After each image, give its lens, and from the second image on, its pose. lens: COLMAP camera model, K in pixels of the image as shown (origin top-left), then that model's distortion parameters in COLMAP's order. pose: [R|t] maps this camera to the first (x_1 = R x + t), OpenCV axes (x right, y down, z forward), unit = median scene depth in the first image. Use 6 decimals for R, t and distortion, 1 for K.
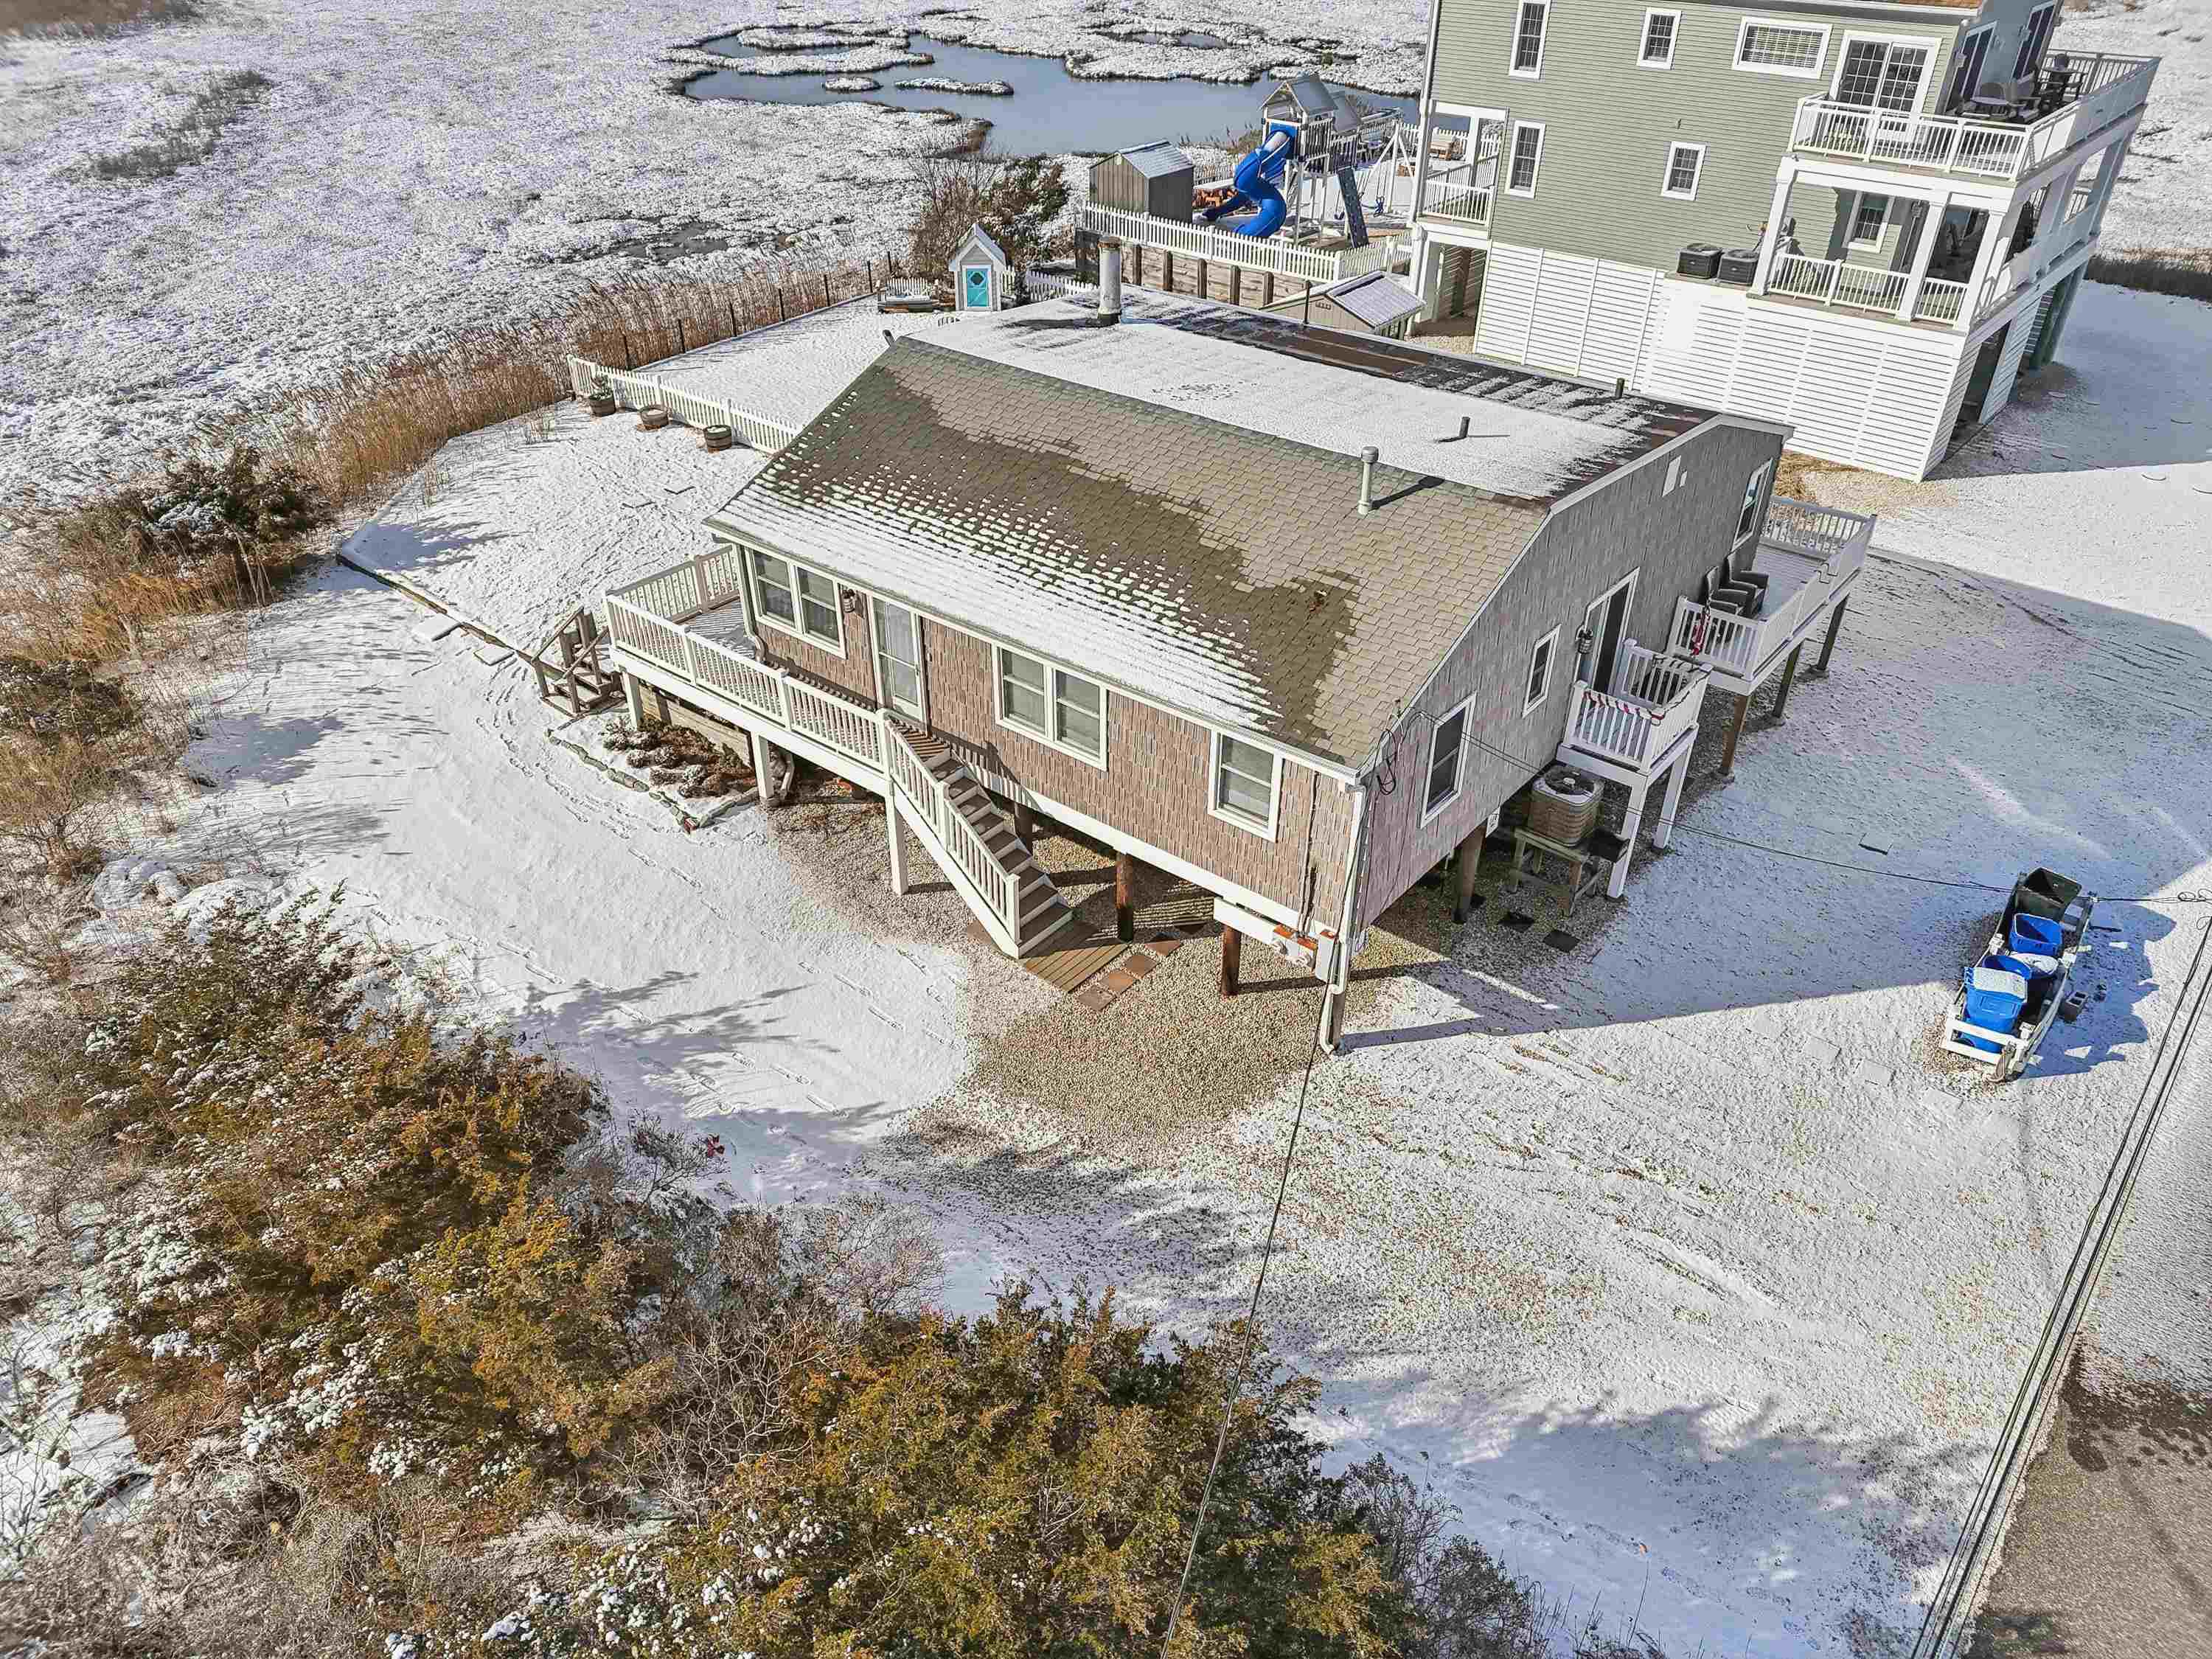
lens RADIAL K [[1546.7, 0, 1115.4], [0, 1546.7, 824.8], [0, 0, 1]] dist [0.085937, -0.092207]
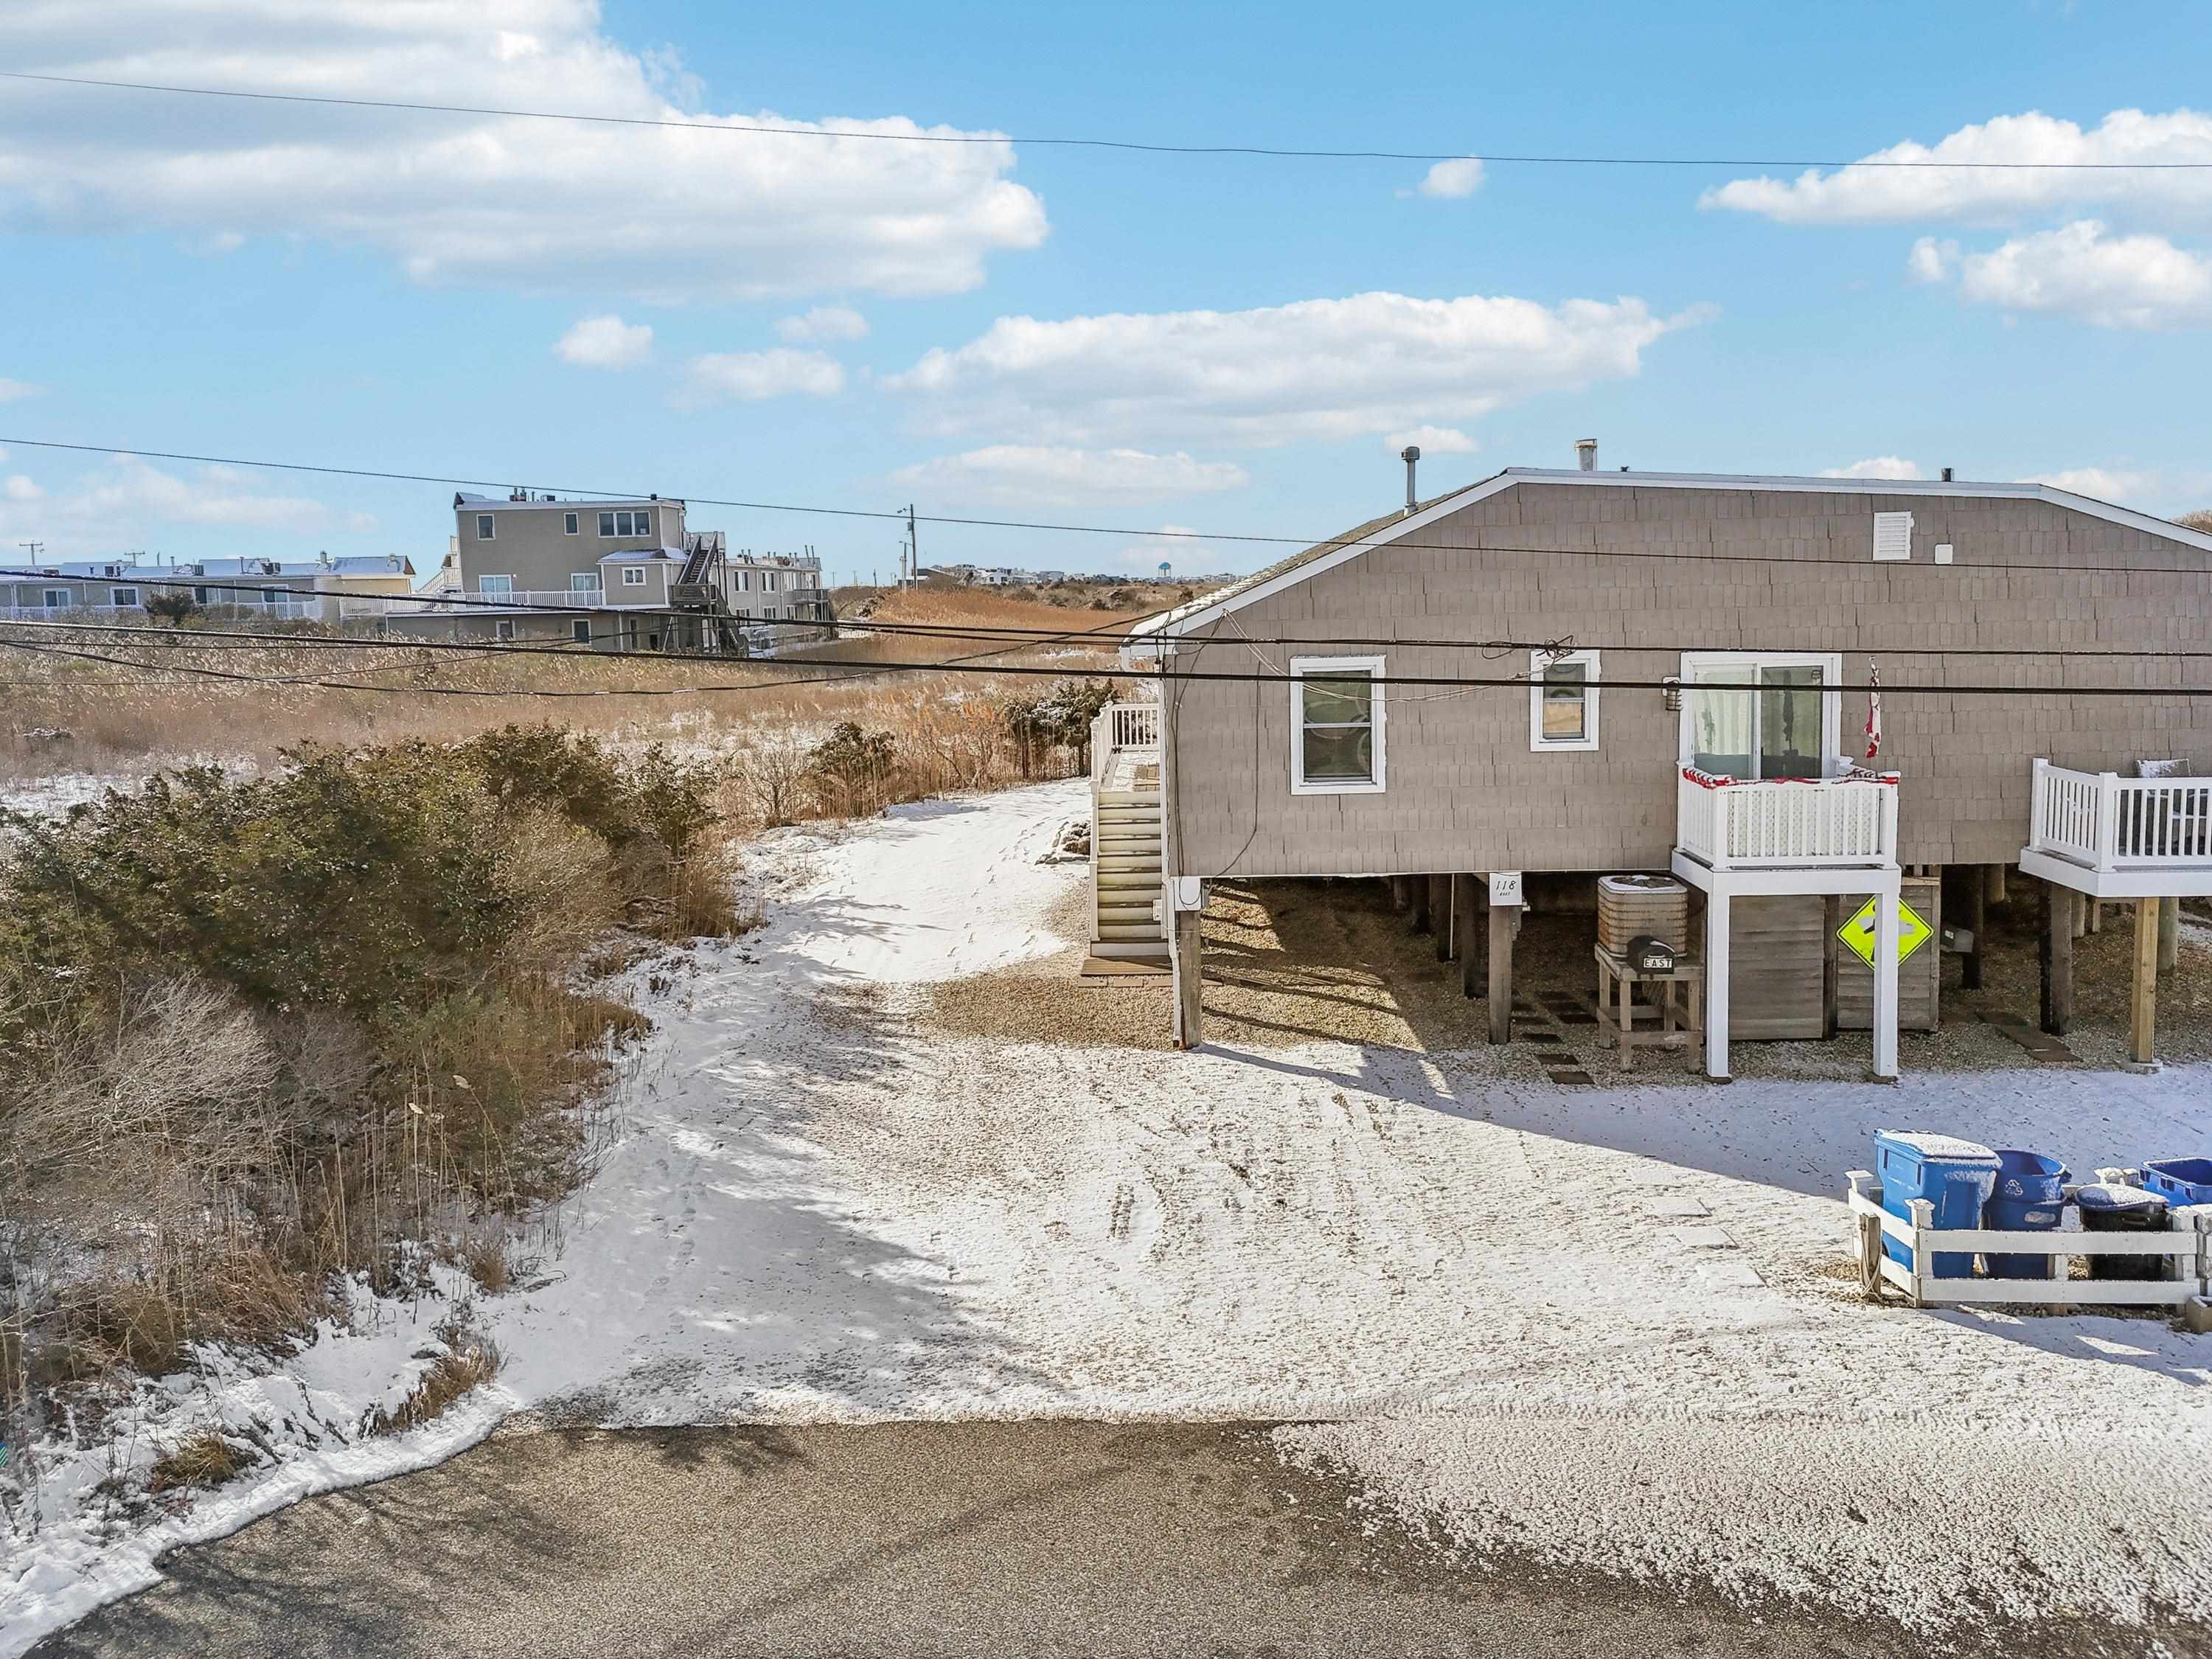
lens RADIAL K [[1616.1, 0, 1135.9], [0, 1616.1, 768.3], [0, 0, 1]] dist [0.058604, -0.001680]
pose [[0.613633, 0.066500, -0.786786, 0.627951], [-0.417851, 0.872833, -0.252119, 0.188270], [0.669966, 0.483467, 0.563386, 0.293292]]
